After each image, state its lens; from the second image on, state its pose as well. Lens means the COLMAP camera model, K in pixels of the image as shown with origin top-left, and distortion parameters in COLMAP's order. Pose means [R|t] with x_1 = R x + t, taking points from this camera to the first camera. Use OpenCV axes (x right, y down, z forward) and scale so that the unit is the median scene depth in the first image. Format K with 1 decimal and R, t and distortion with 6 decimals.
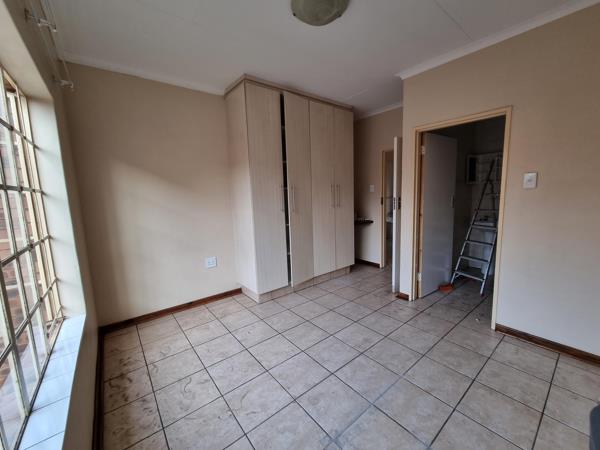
lens RADIAL K [[245.2, 0, 305.1], [0, 245.2, 224.6], [0, 0, 1]] dist [-0.001110, -0.000060]
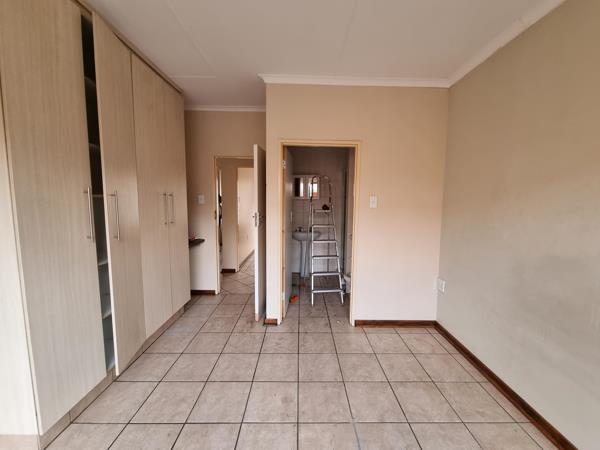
lens RADIAL K [[245.2, 0, 301.7], [0, 245.2, 224.3], [0, 0, 1]] dist [-0.001110, -0.000060]
pose [[0.619428, -0.040175, 0.784025, -0.241122], [0.068711, 0.997632, -0.003165, -0.060062], [-0.782041, 0.055832, 0.620721, 0.359385]]
